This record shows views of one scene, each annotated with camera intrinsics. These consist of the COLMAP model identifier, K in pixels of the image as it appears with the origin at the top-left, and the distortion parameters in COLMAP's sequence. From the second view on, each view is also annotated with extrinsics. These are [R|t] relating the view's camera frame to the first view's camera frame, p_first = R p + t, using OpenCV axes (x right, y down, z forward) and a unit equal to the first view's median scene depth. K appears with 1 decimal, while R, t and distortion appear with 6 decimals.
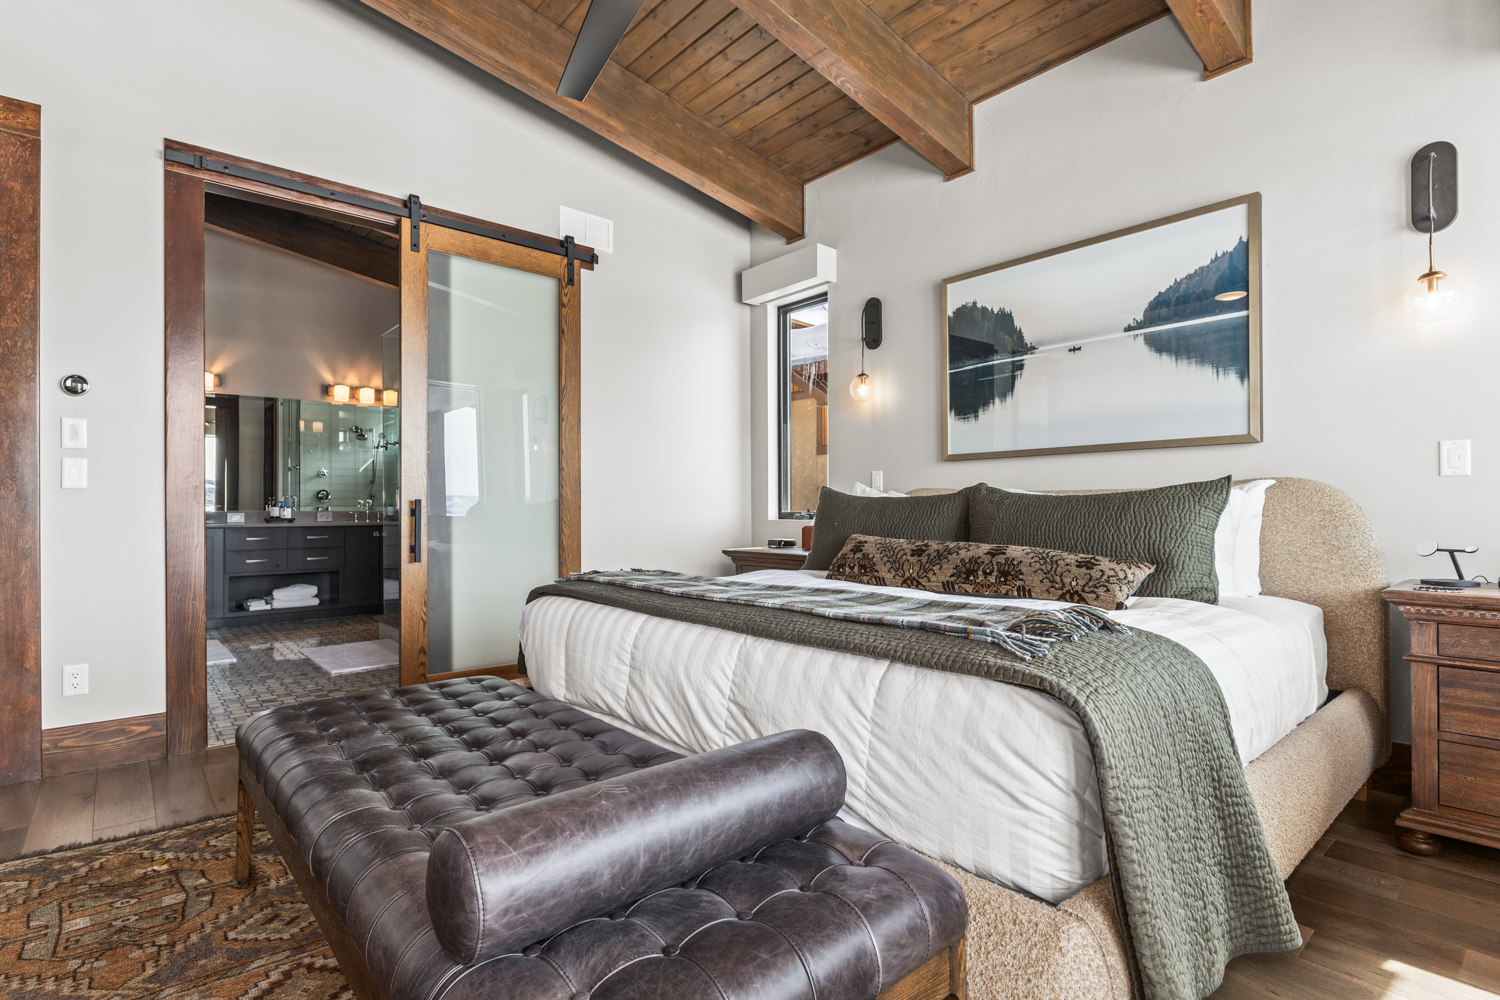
lens RADIAL K [[721.0, 0, 750.4], [0, 721.0, 505.4], [0, 0, 1]] dist [0.013187, 0.000138]
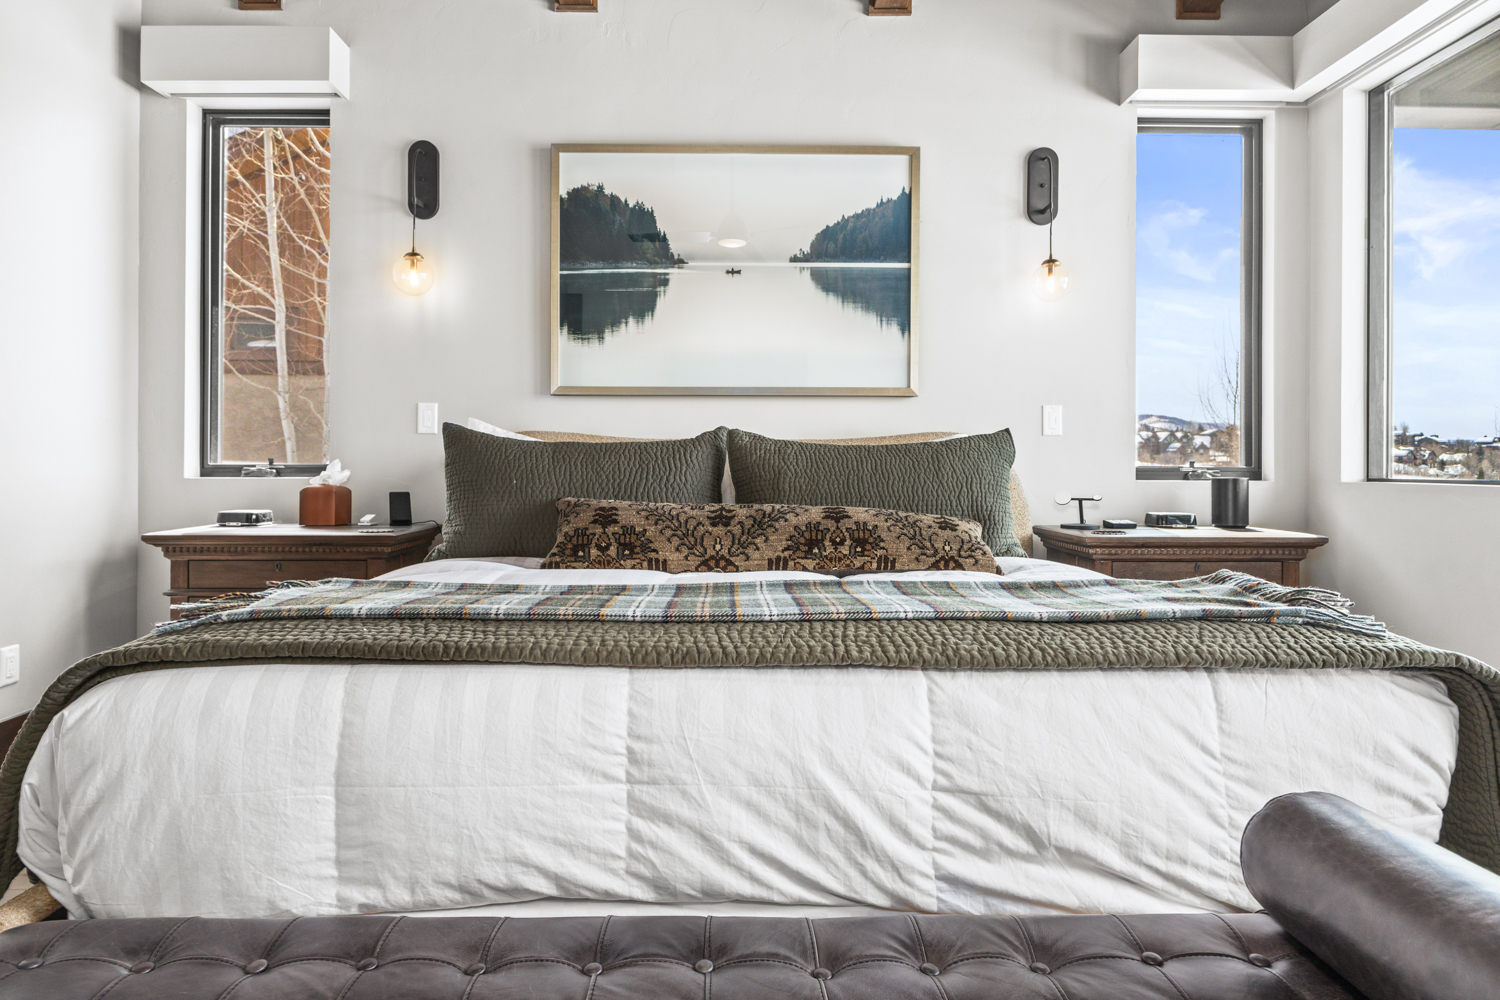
lens RADIAL K [[883.7, 0, 756.2], [0, 883.7, 461.9], [0, 0, 1]] dist [0.001876, -0.001274]
pose [[0.659577, 0.008459, 0.751589, -0.353103], [-0.009640, 0.999950, -0.002795, 0.008534], [-0.751575, -0.005402, 0.659626, 0.353229]]
